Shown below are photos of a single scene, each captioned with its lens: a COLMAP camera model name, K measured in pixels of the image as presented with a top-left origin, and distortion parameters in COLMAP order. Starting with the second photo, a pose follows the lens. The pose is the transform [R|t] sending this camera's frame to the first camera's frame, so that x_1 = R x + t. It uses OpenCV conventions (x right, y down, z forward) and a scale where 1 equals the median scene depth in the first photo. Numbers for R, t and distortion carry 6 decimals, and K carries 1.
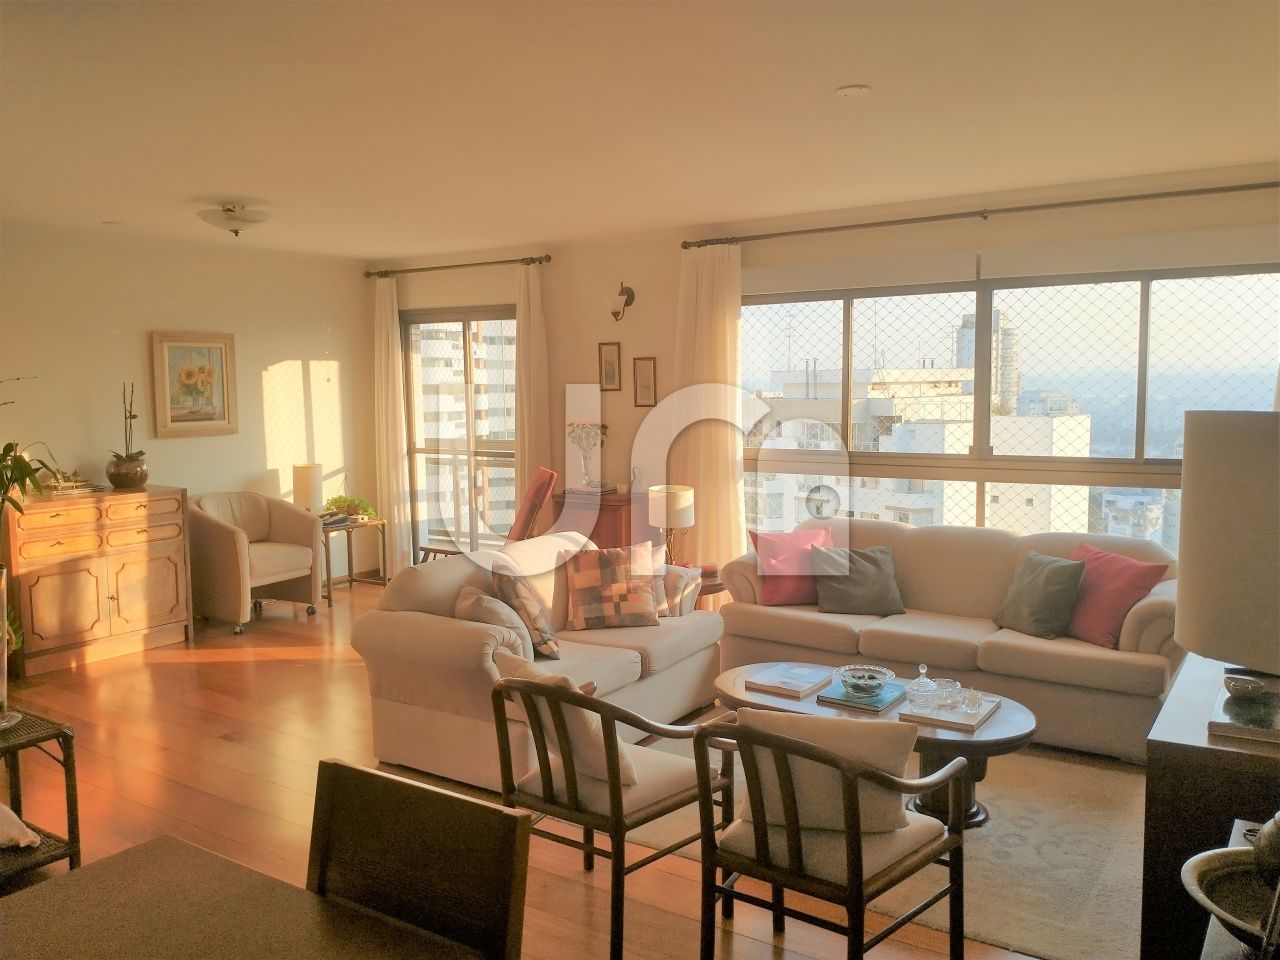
lens RADIAL K [[1043.4, 0, 633.9], [0, 1043.4, 481.6], [0, 0, 1]] dist [0.071760, -0.092387]
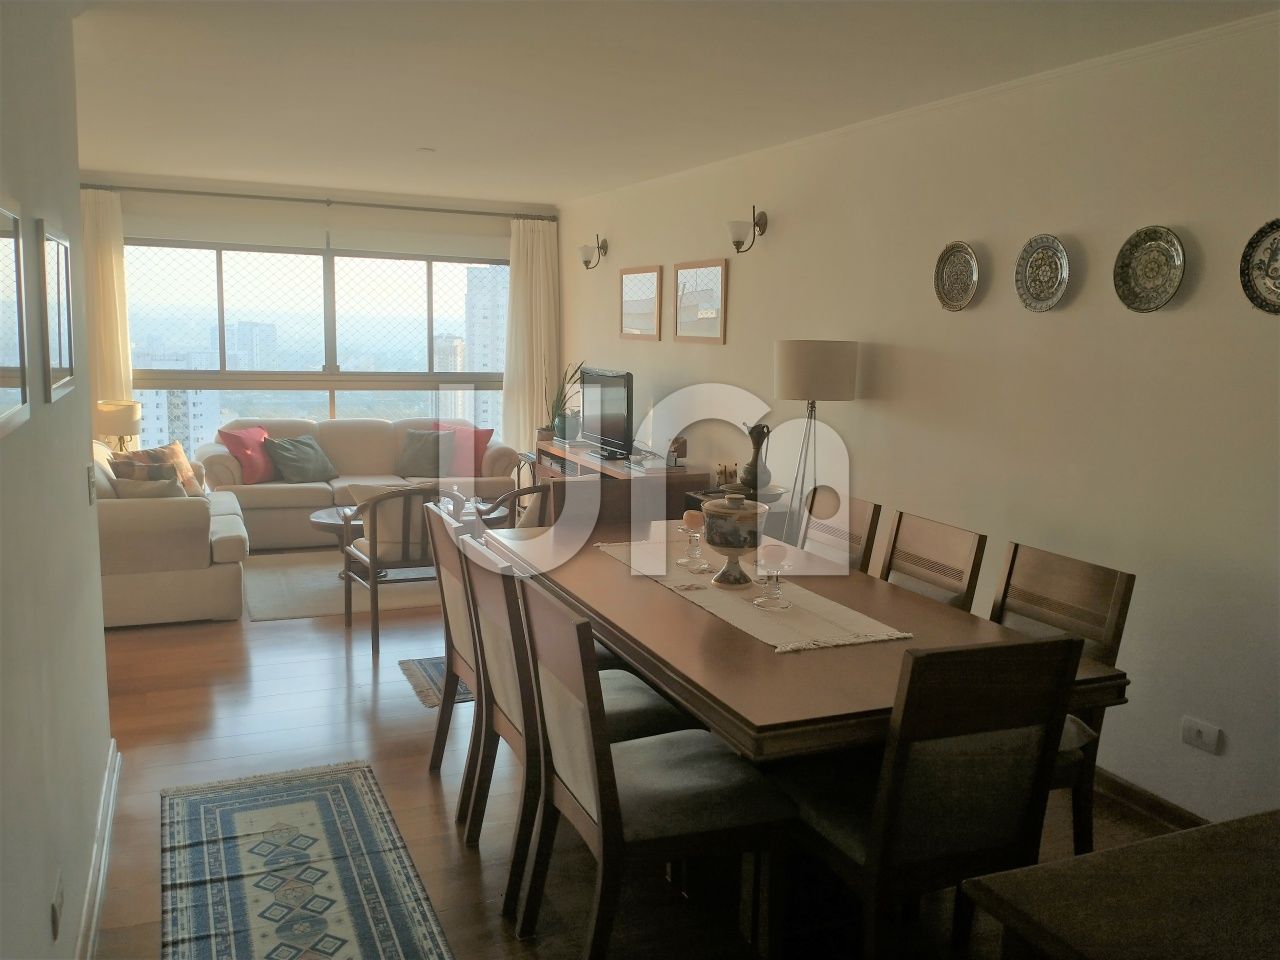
lens RADIAL K [[1043.4, 0, 633.9], [0, 1043.4, 481.6], [0, 0, 1]] dist [0.071760, -0.092387]
pose [[0.532531, -0.093918, 0.841184, -0.595163], [0.046504, 0.995570, 0.081715, 0.023727], [-0.845132, -0.004397, 0.534539, -0.102759]]
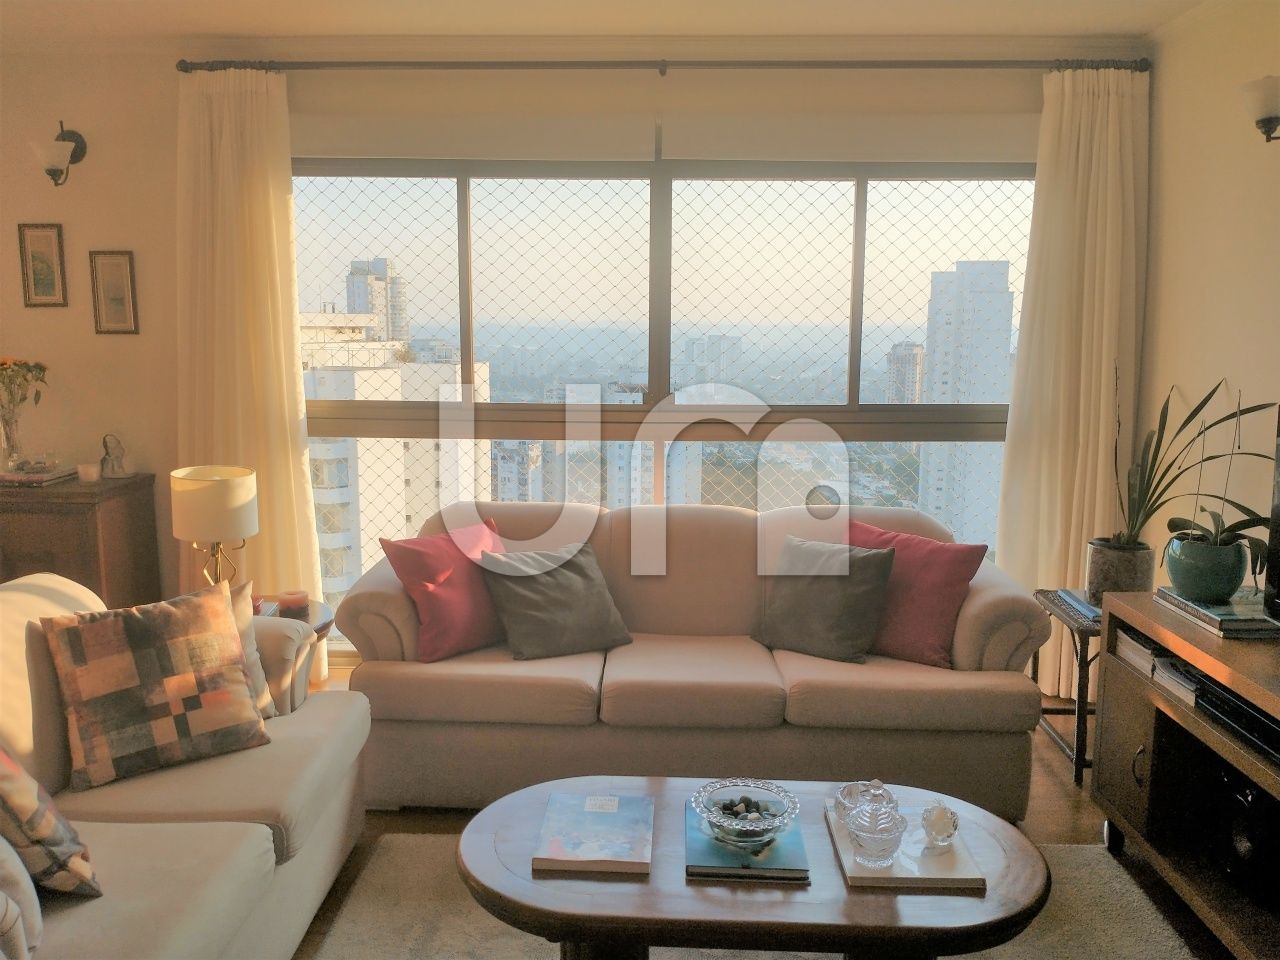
lens RADIAL K [[1033.0, 0, 643.1], [0, 1033.0, 477.8], [0, 0, 1]] dist [0.089436, -0.170960]
pose [[0.837472, -0.059291, 0.543255, -0.072095], [0.033762, 0.997811, 0.056855, -0.013830], [-0.545437, -0.029273, 0.837641, 0.348889]]
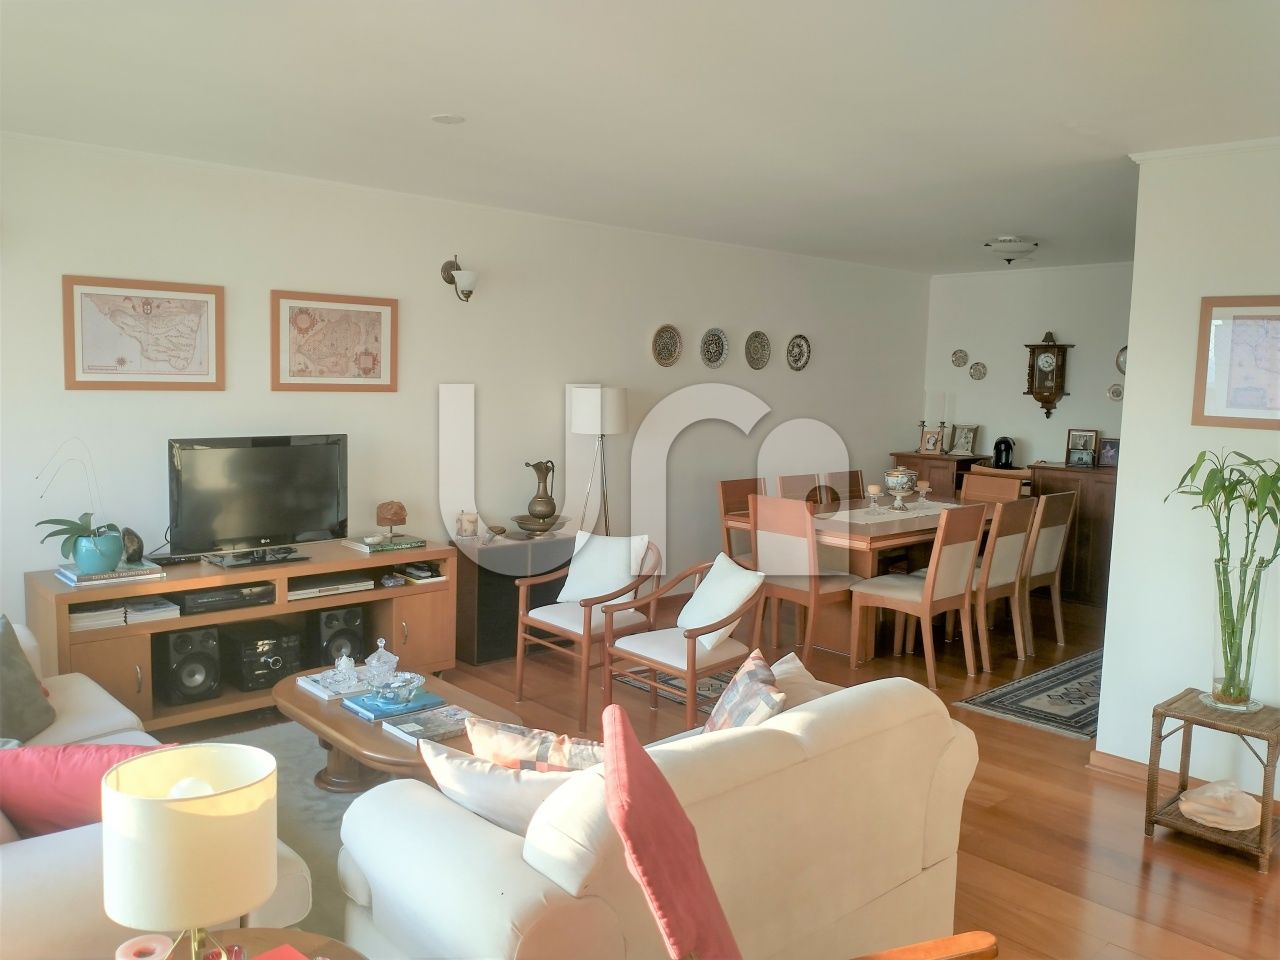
lens RADIAL K [[1033.0, 0, 643.1], [0, 1033.0, 477.8], [0, 0, 1]] dist [0.089436, -0.170960]
pose [[-0.976462, -0.027751, 0.213899, -0.136367], [0.014779, 0.980749, 0.194711, -0.112000], [-0.215184, 0.193290, -0.957254, 1.109936]]
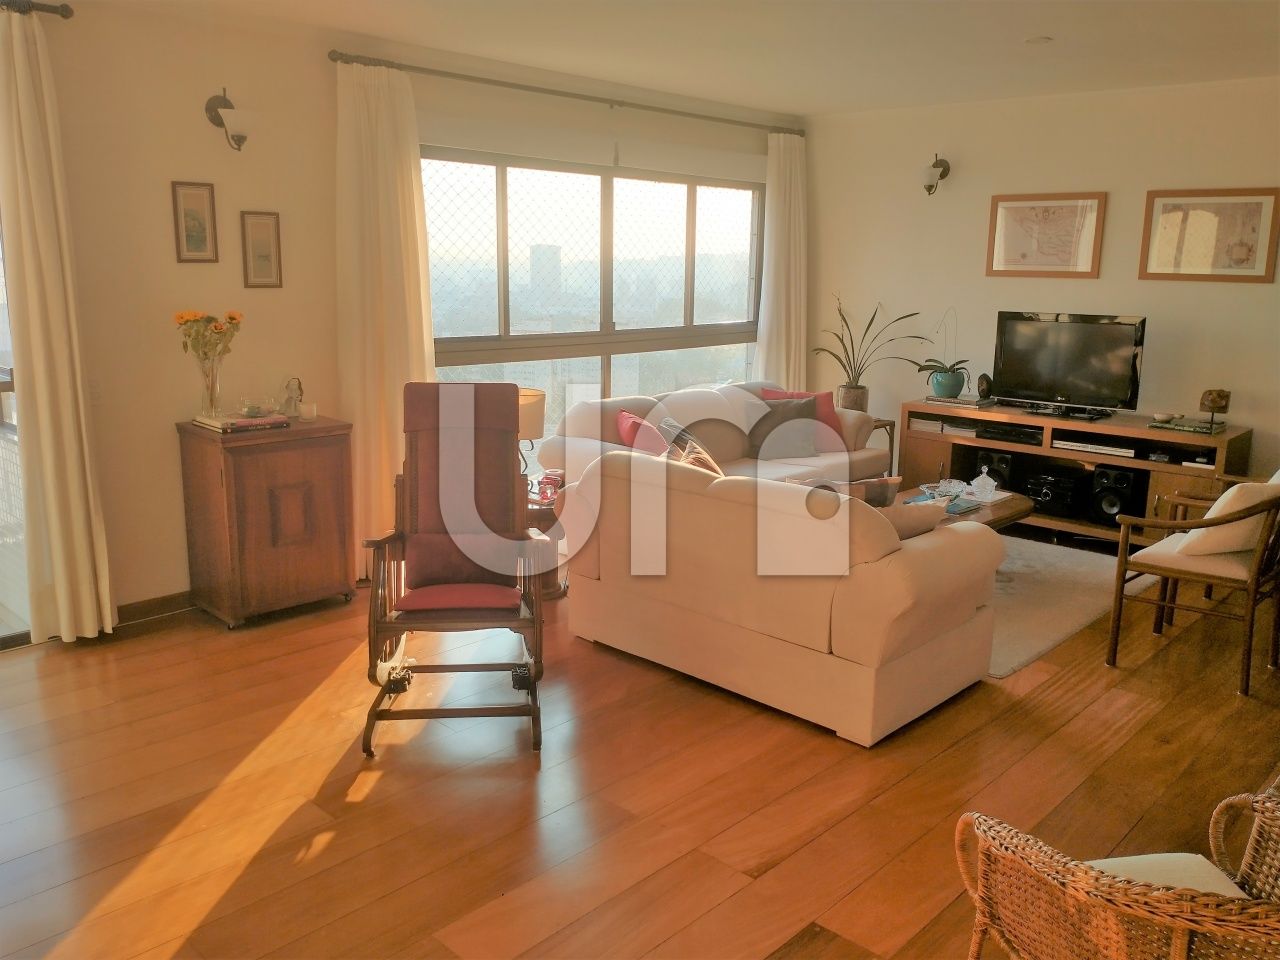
lens RADIAL K [[1076.7, 0, 636.4], [0, 1076.7, 476.3], [0, 0, 1]] dist [0.069809, -0.146859]
pose [[0.147448, -0.174461, 0.973562, -0.694129], [0.080758, 0.983157, 0.163950, -0.051040], [-0.985767, 0.054449, 0.159054, 0.708387]]
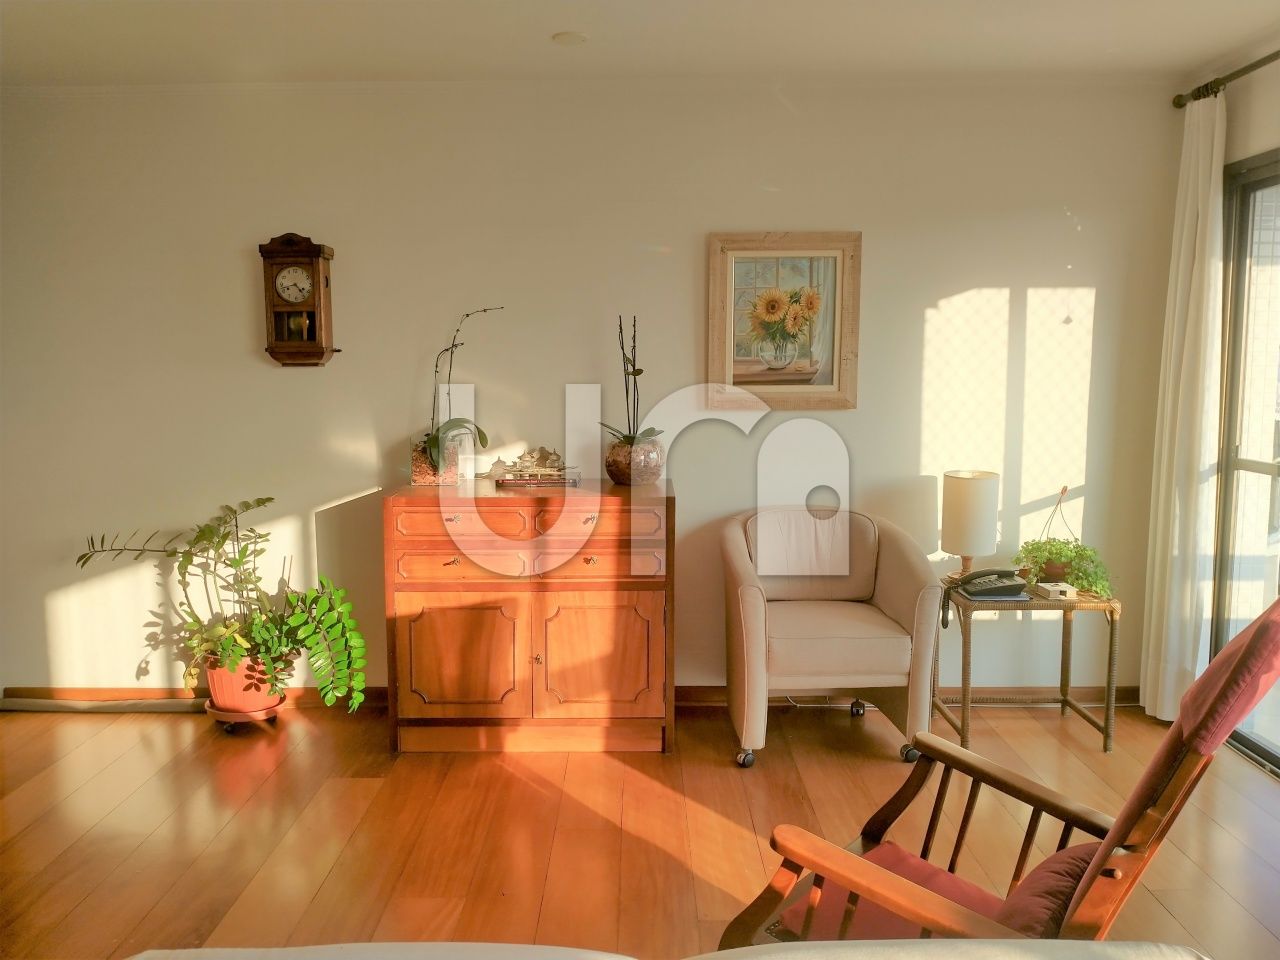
lens RADIAL K [[1076.7, 0, 636.4], [0, 1076.7, 476.3], [0, 0, 1]] dist [0.069809, -0.146859]
pose [[0.564403, 0.101633, -0.819220, 0.049057], [-0.085230, 0.994263, 0.064629, -0.042084], [0.821088, 0.033345, 0.569827, 0.648517]]
